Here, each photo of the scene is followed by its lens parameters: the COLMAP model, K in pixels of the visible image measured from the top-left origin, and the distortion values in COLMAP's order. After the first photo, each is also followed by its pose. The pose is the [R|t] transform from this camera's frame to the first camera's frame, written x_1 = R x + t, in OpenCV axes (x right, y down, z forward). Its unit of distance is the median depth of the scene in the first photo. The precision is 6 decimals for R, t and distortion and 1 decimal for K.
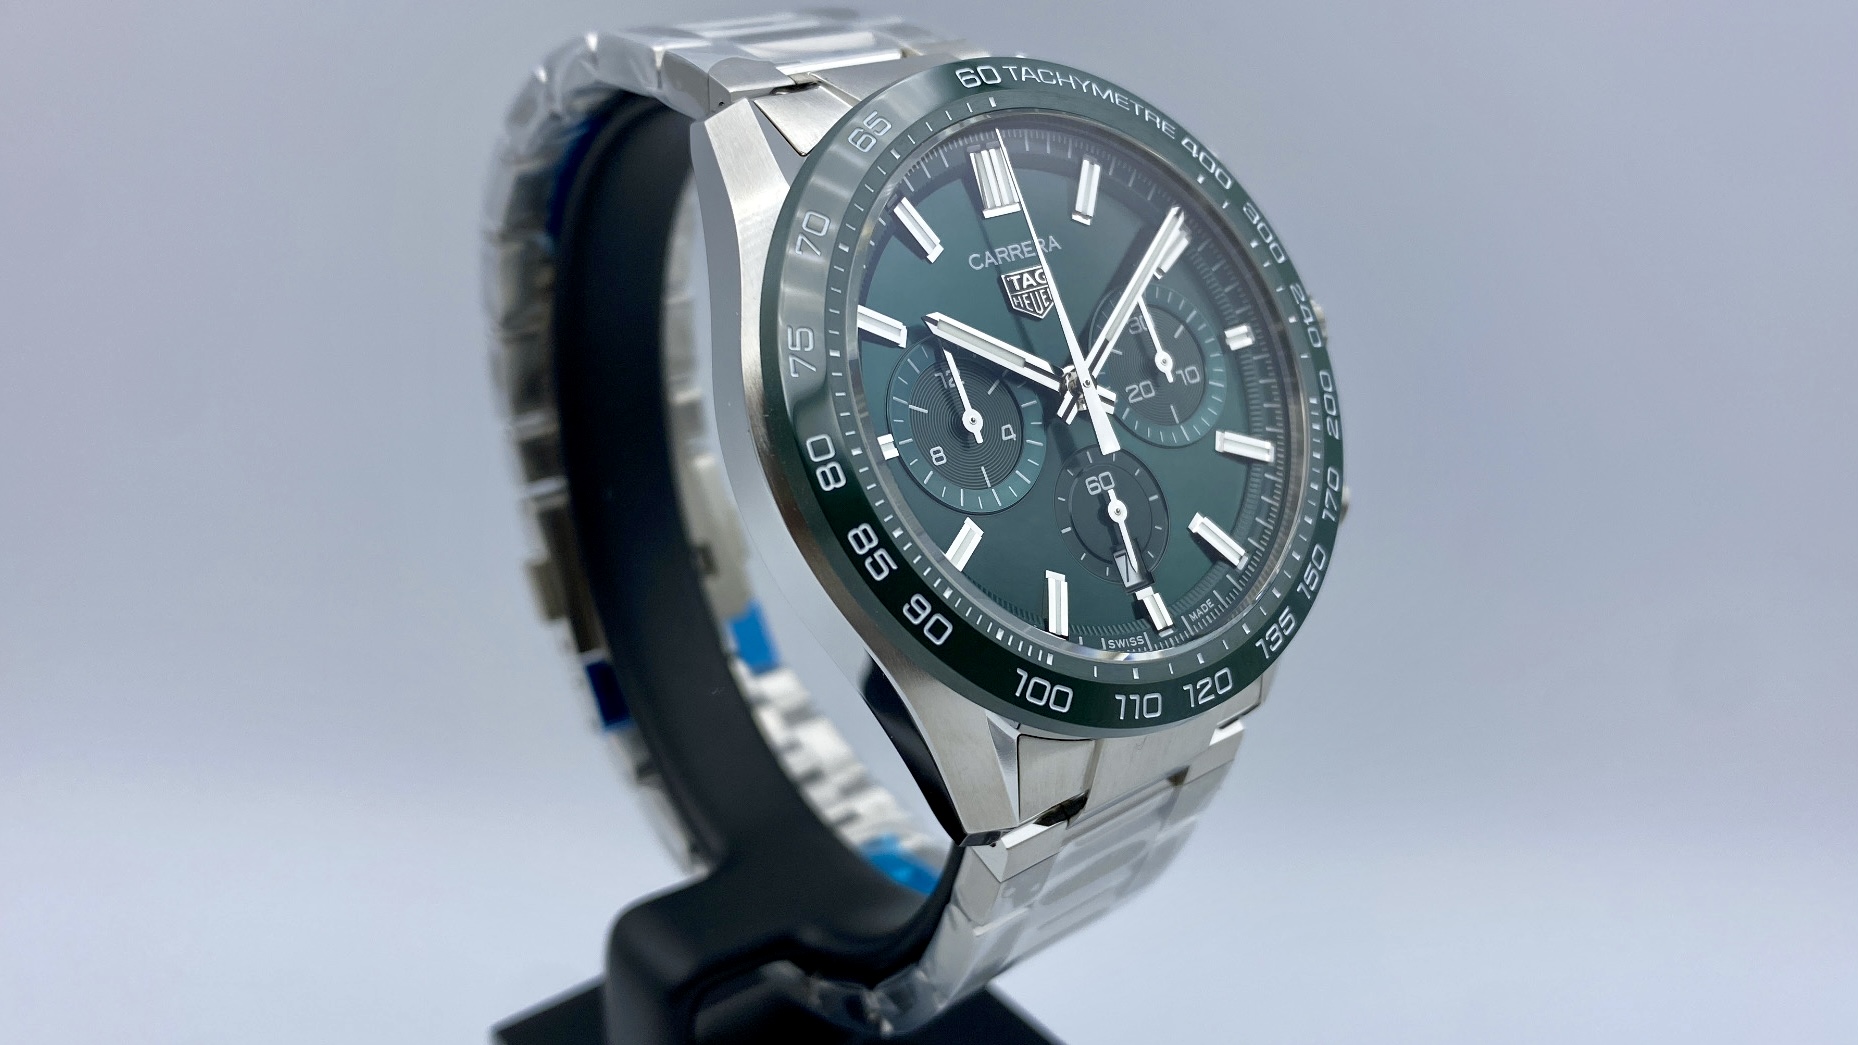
lens RADIAL K [[1588.5, 0, 929.0], [0, 1588.5, 522.5], [0, 0, 1]] dist [0.051555, 0.000629]
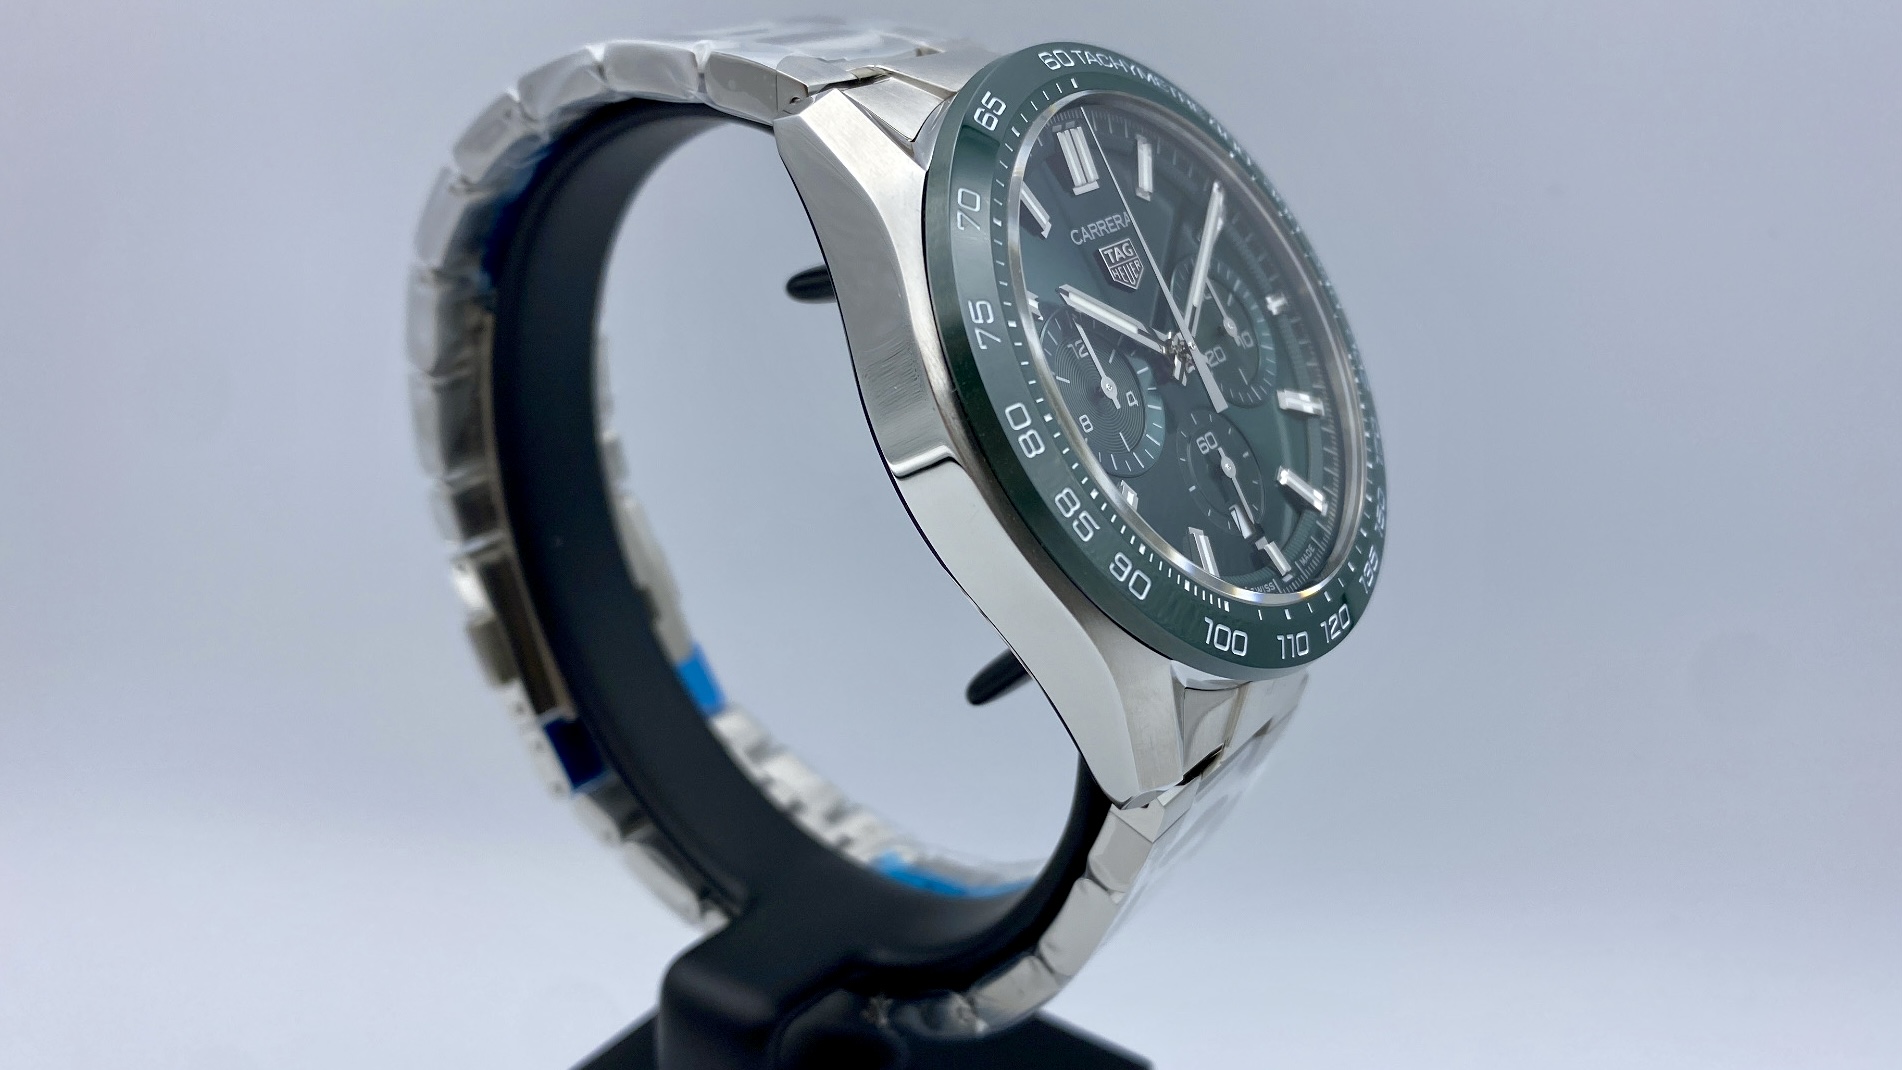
lens RADIAL K [[1604.0, 0, 951.0], [0, 1604.0, 535.0], [0, 0, 1]] dist [0.002213, -0.000882]
pose [[0.964690, -0.104155, 0.241921, -0.310643], [0.112508, 0.993430, -0.020935, 0.037759], [-0.238151, 0.047414, 0.970070, 0.027223]]
